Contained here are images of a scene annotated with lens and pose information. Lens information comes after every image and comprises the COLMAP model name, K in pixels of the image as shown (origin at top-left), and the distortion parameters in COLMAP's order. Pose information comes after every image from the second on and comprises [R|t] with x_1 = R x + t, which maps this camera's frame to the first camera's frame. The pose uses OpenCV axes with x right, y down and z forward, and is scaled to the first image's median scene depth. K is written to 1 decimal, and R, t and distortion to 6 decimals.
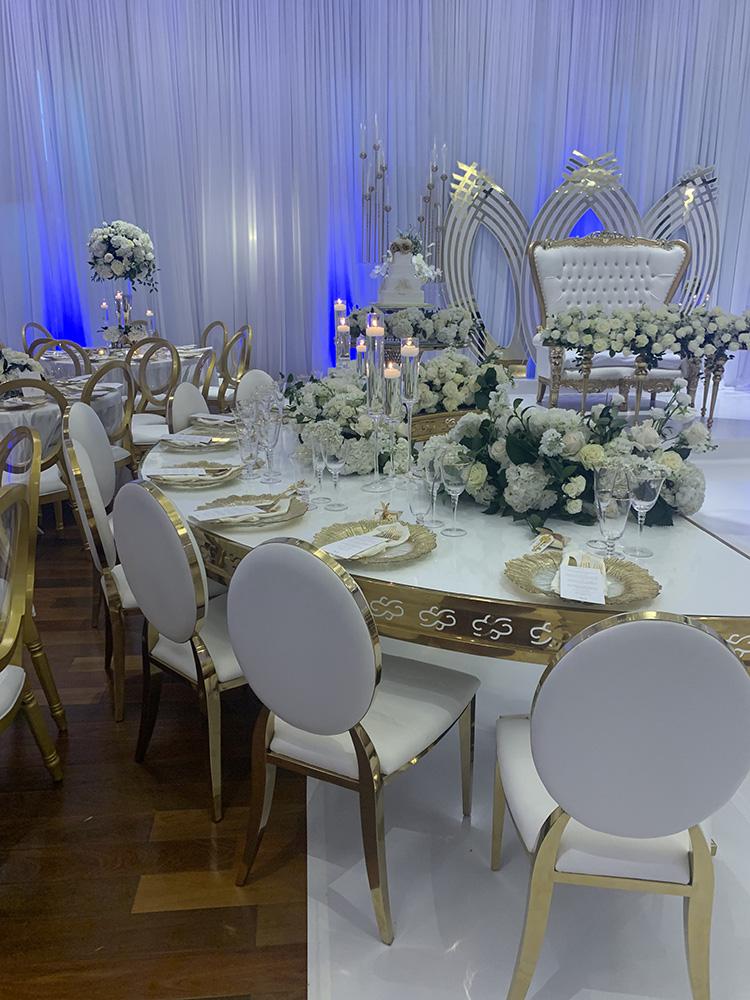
lens RADIAL K [[762.9, 0, 372.4], [0, 762.9, 501.4], [0, 0, 1]] dist [0.048277, -0.064742]
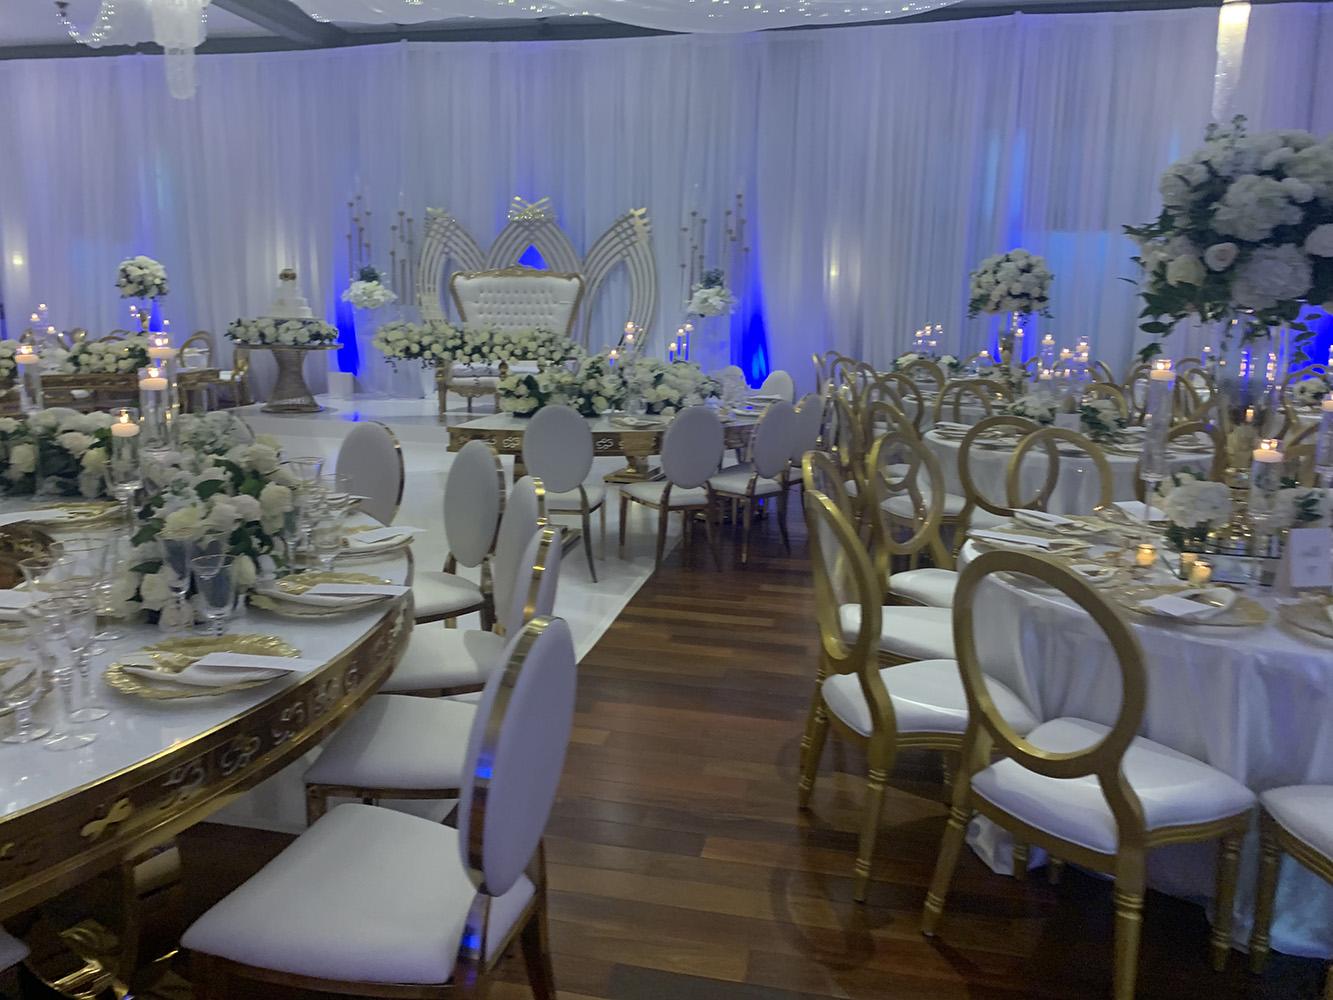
lens RADIAL K [[1017.0, 0, 646.5], [0, 1017.0, 498.7], [0, 0, 1]] dist [0.048277, -0.064742]
pose [[0.953152, 0.070666, -0.294121, 0.956491], [-0.100036, 0.991258, -0.086022, 0.114660], [0.285471, 0.111415, 0.951889, -0.379911]]
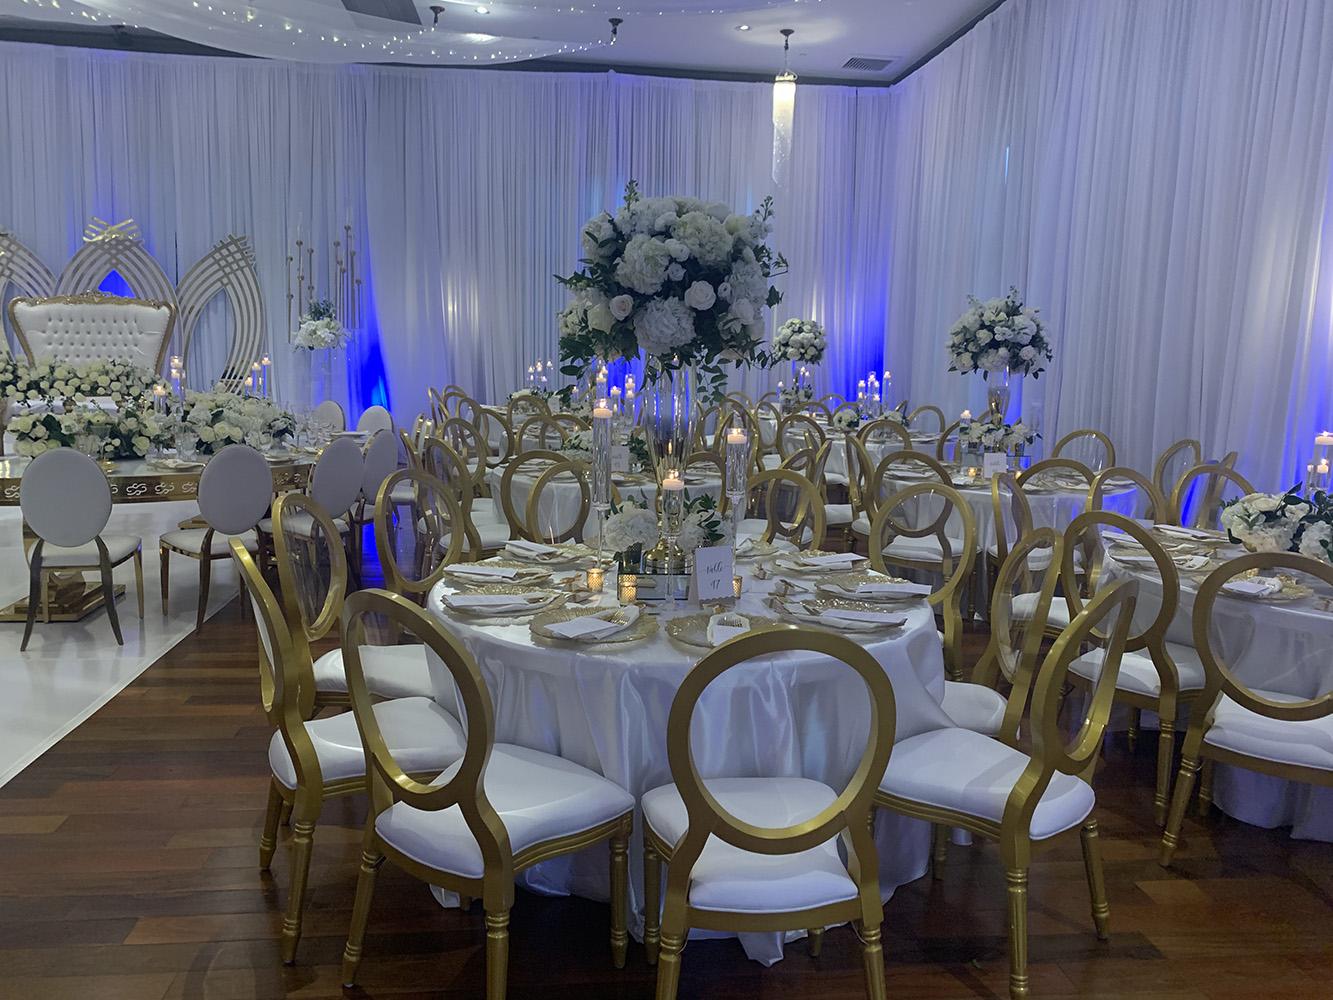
lens RADIAL K [[1017.0, 0, 667.7], [0, 1017.0, 485.2], [0, 0, 1]] dist [0.048277, -0.064742]
pose [[0.999332, 0.021847, 0.029292, 1.036055], [-0.017226, 0.988593, -0.149625, 0.107539], [-0.032227, 0.149021, 0.988309, -0.371336]]
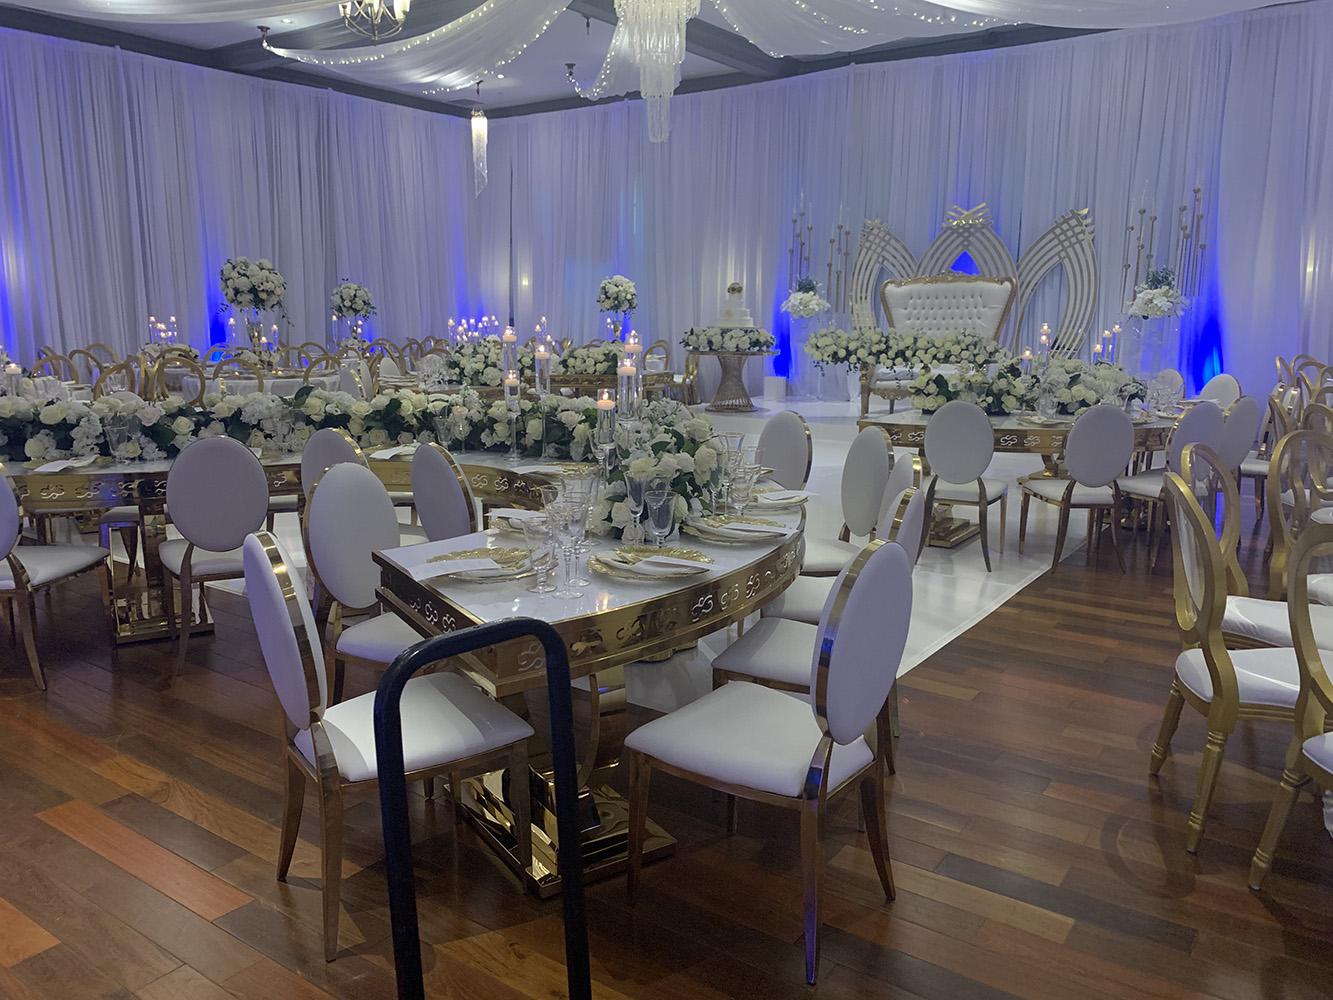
lens RADIAL K [[1017.0, 0, 664.6], [0, 1017.0, 494.4], [0, 0, 1]] dist [0.048277, -0.064742]
pose [[0.759561, 0.114910, -0.640205, 1.007534], [-0.183163, 0.982227, -0.041012, 0.133417], [0.624114, 0.148413, 0.767108, -0.436447]]
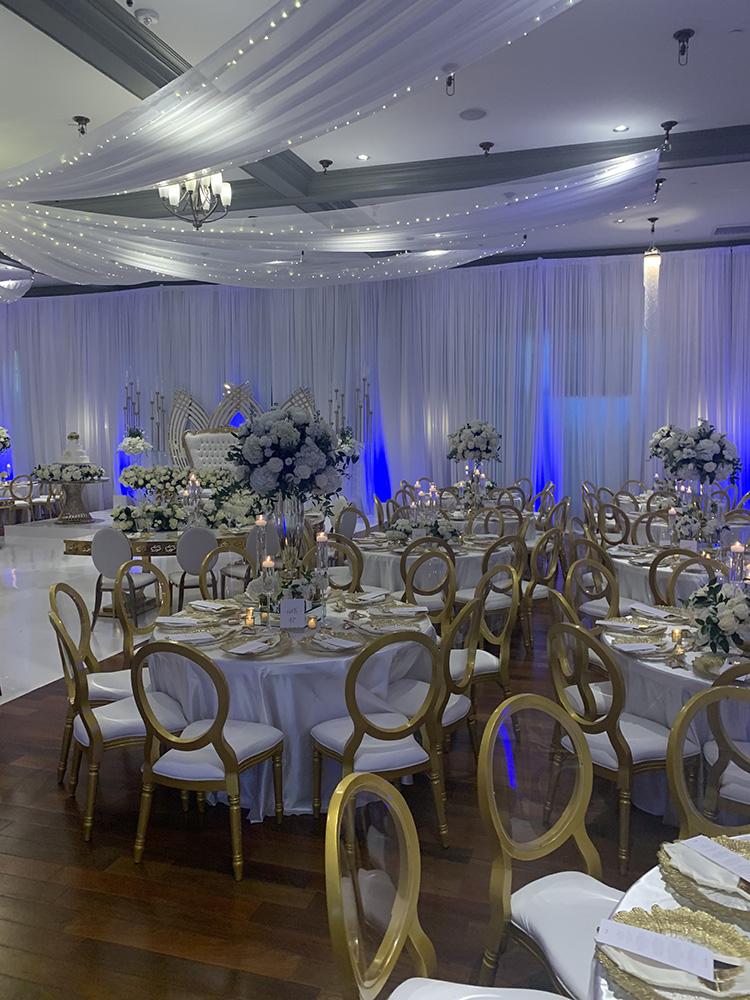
lens RADIAL K [[762.9, 0, 390.7], [0, 762.9, 492.5], [0, 0, 1]] dist [0.048277, -0.064742]
pose [[0.928286, 0.026188, -0.370943, 1.313972], [-0.100489, 0.978072, -0.182422, 0.090693], [0.358031, 0.206615, 0.910562, -0.457339]]
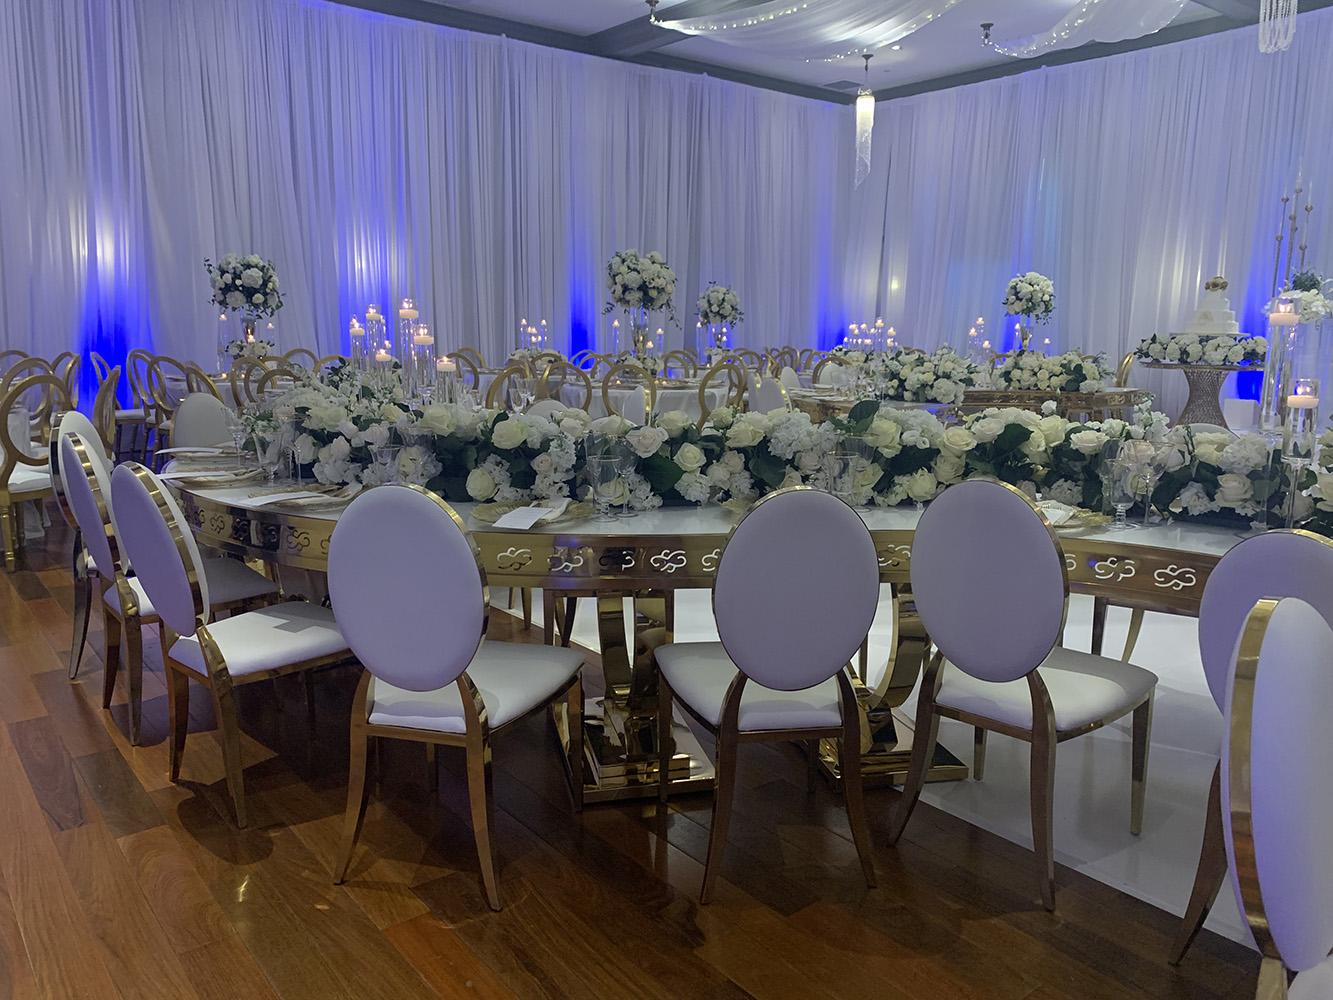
lens RADIAL K [[1017.0, 0, 658.1], [0, 1017.0, 489.2], [0, 0, 1]] dist [0.048277, -0.064742]
pose [[0.545487, 0.134802, -0.827208, 0.722551], [-0.241525, 0.970394, -0.001134, 0.135330], [0.802564, 0.200410, 0.561895, -0.378797]]
